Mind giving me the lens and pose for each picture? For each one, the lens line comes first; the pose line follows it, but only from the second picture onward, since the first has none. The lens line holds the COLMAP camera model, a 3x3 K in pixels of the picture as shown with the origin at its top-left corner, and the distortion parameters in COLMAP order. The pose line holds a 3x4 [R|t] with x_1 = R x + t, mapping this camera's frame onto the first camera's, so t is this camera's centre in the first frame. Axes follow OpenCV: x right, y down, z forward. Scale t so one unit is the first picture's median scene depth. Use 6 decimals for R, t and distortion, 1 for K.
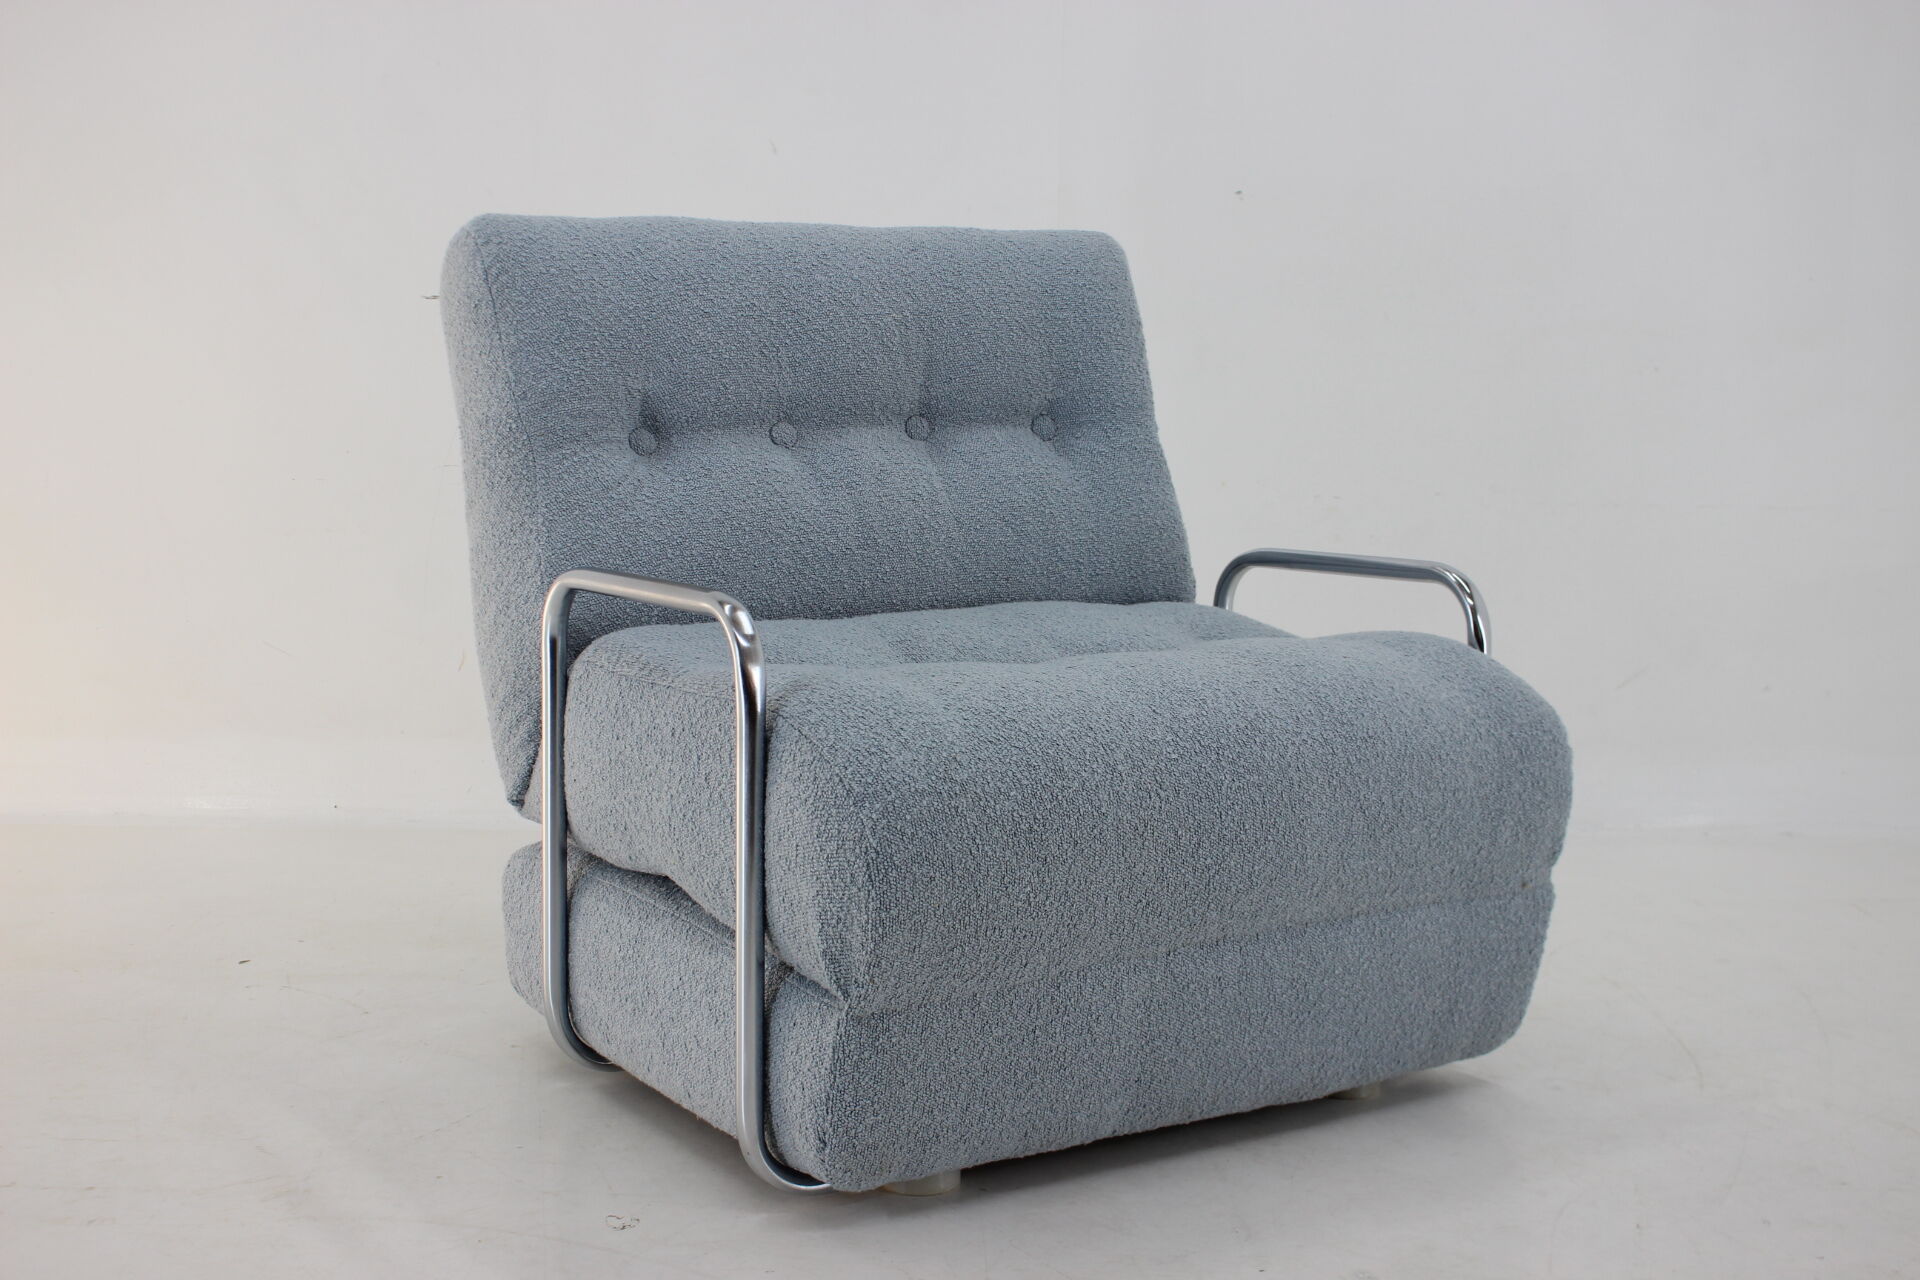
lens RADIAL K [[2321.2, 0, 819.6], [0, 2321.2, 643.3], [0, 0, 1]] dist [-0.187358, 0.024598]
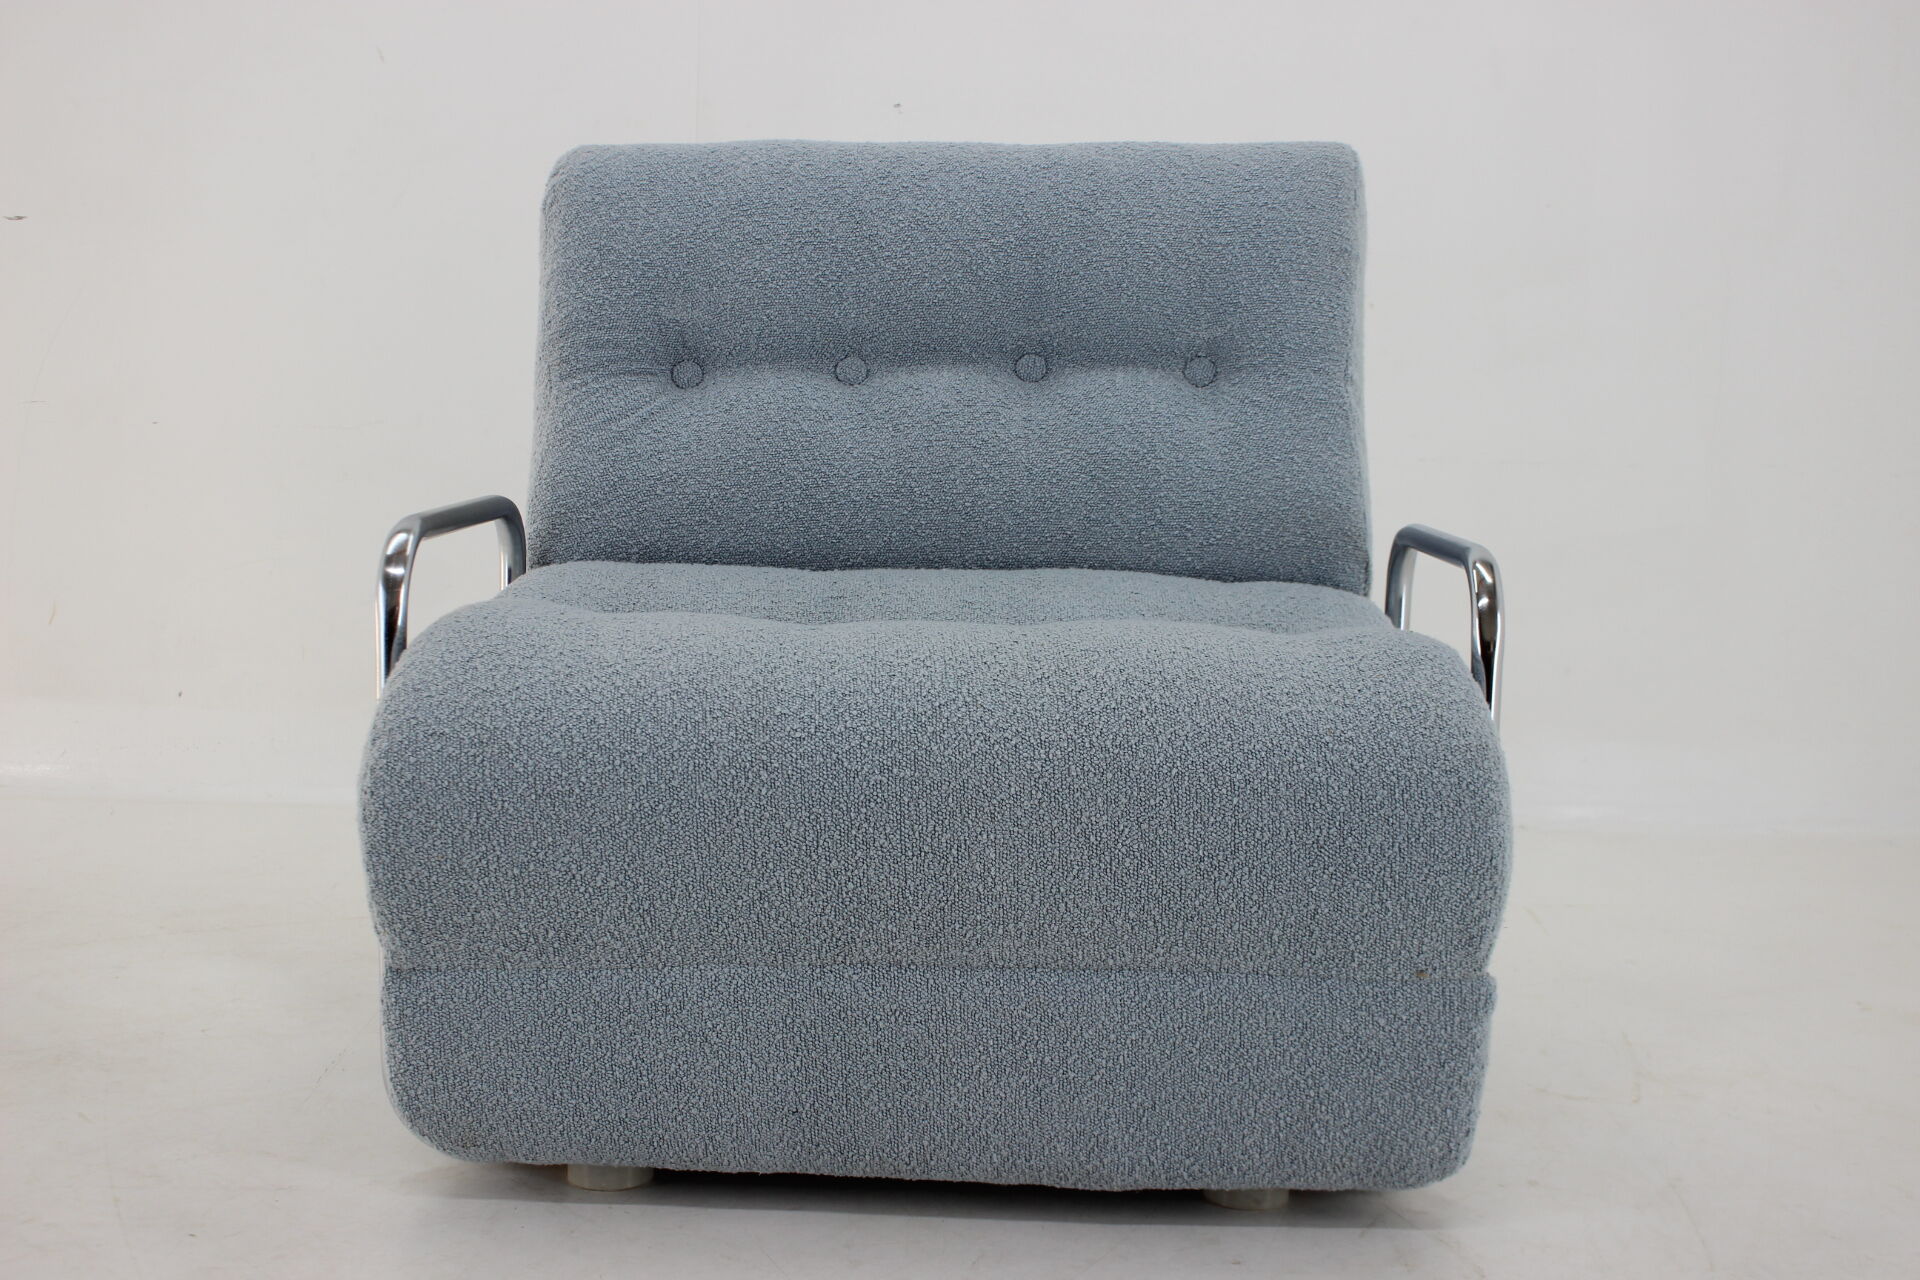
lens RADIAL K [[2321.2, 0, 819.6], [0, 2321.2, 643.3], [0, 0, 1]] dist [-0.187358, 0.024598]
pose [[0.813355, 0.079600, -0.576296, 0.587655], [-0.075857, 0.996649, 0.030599, -0.010468], [0.576801, 0.018828, 0.816668, 0.276209]]
